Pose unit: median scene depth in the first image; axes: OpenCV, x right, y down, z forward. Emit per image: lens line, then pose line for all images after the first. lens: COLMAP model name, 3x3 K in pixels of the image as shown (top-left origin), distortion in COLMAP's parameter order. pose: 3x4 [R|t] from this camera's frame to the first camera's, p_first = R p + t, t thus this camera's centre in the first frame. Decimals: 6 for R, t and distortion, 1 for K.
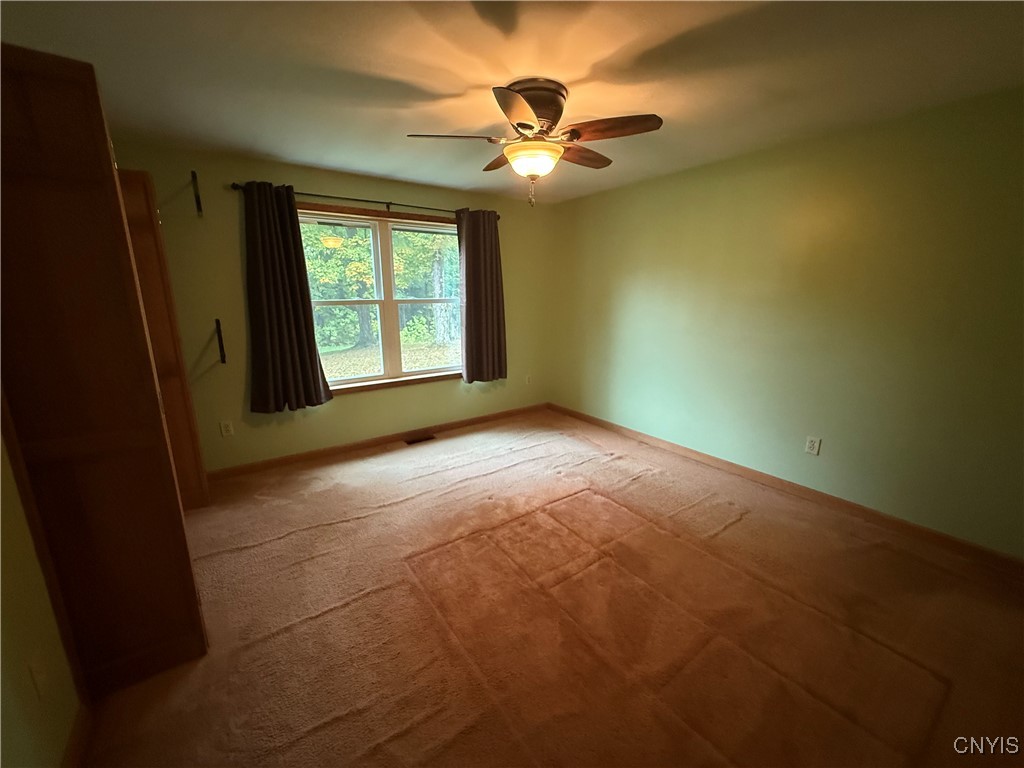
lens RADIAL K [[394.5, 0, 514.2], [0, 394.5, 379.9], [0, 0, 1]] dist [-0.000505, -0.000034]
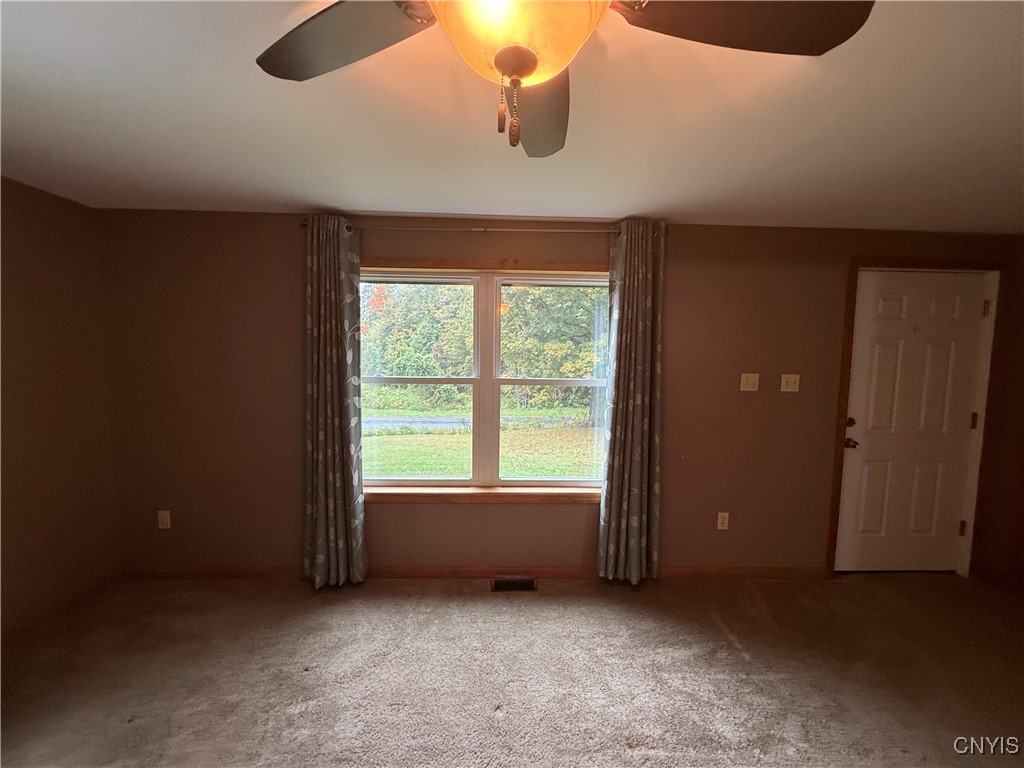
lens RADIAL K [[406.3, 0, 510.3], [0, 406.3, 384.2], [0, 0, 1]] dist [-0.001157, 0.000308]
pose [[0.847536, 0.048719, -0.528497, 0.141895], [-0.128312, 0.985048, -0.114965, -0.138633], [0.514994, 0.165249, 0.841115, 0.491176]]
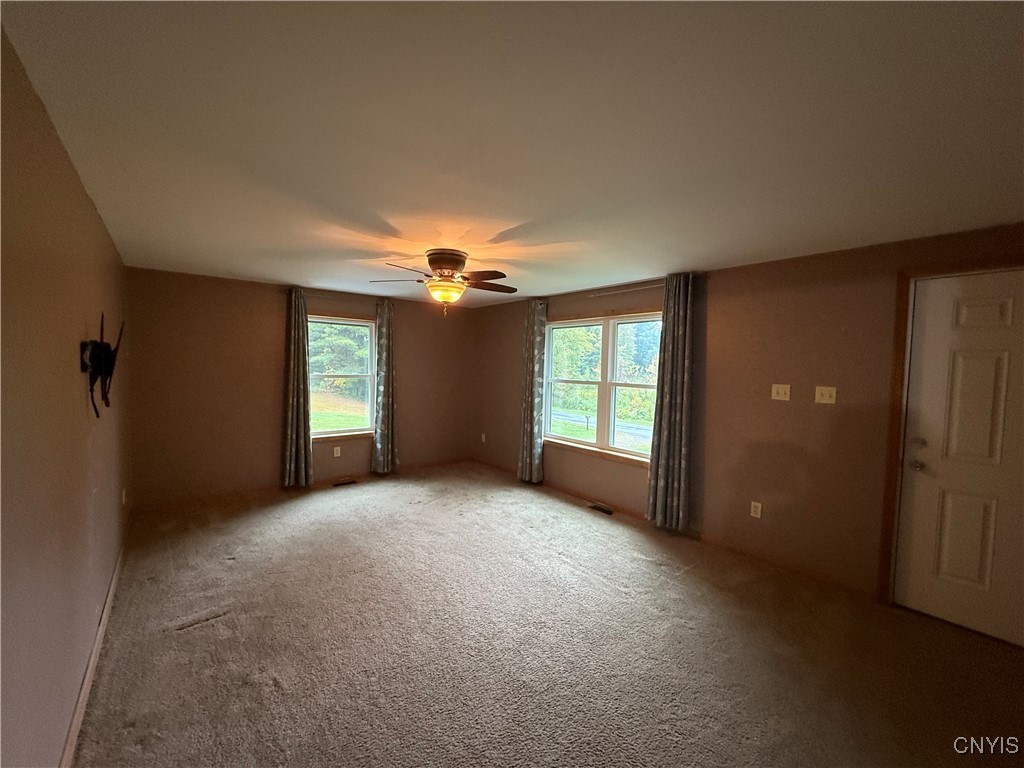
lens RADIAL K [[406.3, 0, 510.3], [0, 406.3, 384.2], [0, 0, 1]] dist [-0.001157, 0.000308]
pose [[0.100047, 0.044605, -0.993982, 1.080553], [-0.244327, 0.969508, 0.018914, -0.185653], [0.964518, 0.240964, 0.107895, 0.741884]]
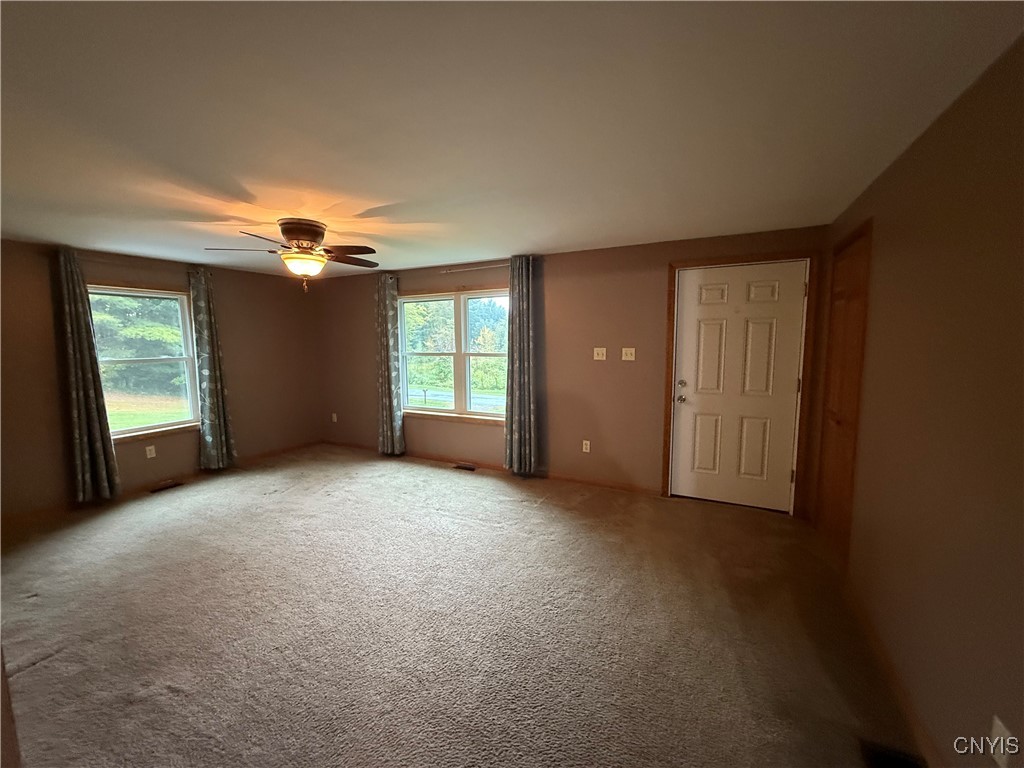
lens RADIAL K [[406.3, 0, 510.3], [0, 406.3, 384.2], [0, 0, 1]] dist [-0.001157, 0.000308]
pose [[0.488413, 0.085577, -0.868406, 1.149488], [-0.182837, 0.983125, -0.005950, -0.154002], [0.853243, 0.161683, 0.495818, 0.623161]]
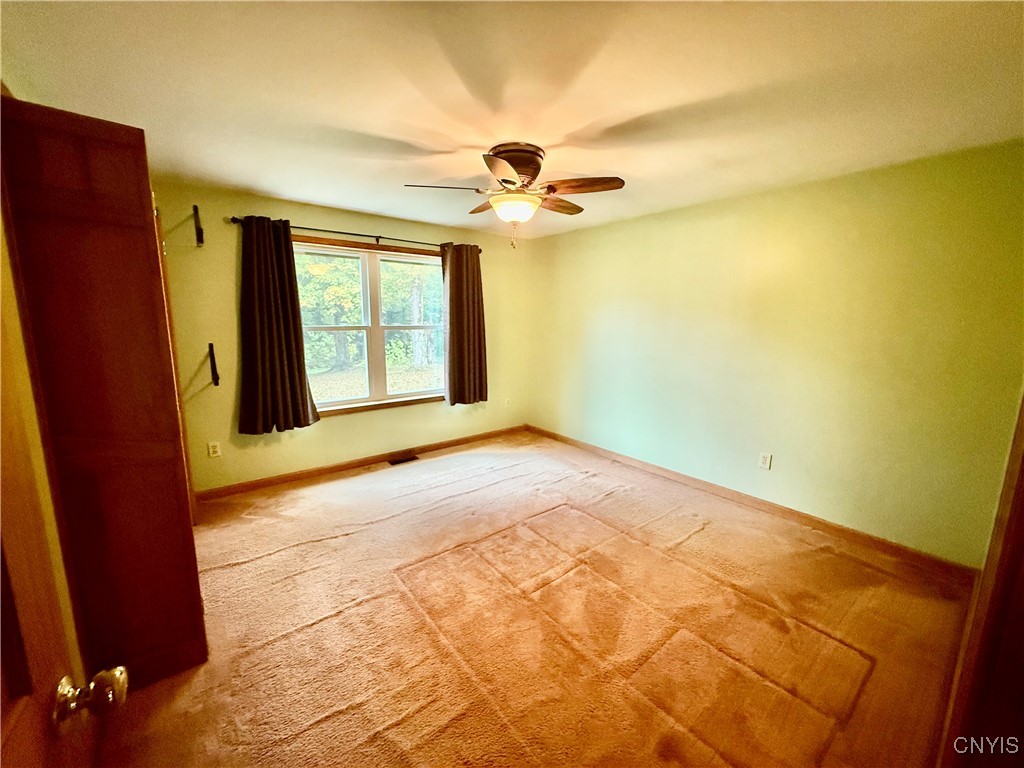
lens RADIAL K [[394.5, 0, 514.2], [0, 394.5, 379.9], [0, 0, 1]] dist [-0.000505, -0.000034]
pose [[0.998229, 0.002701, 0.059435, -0.014289], [0.000921, 0.998148, -0.060824, 0.005987], [-0.059489, 0.060771, 0.996377, -0.074699]]
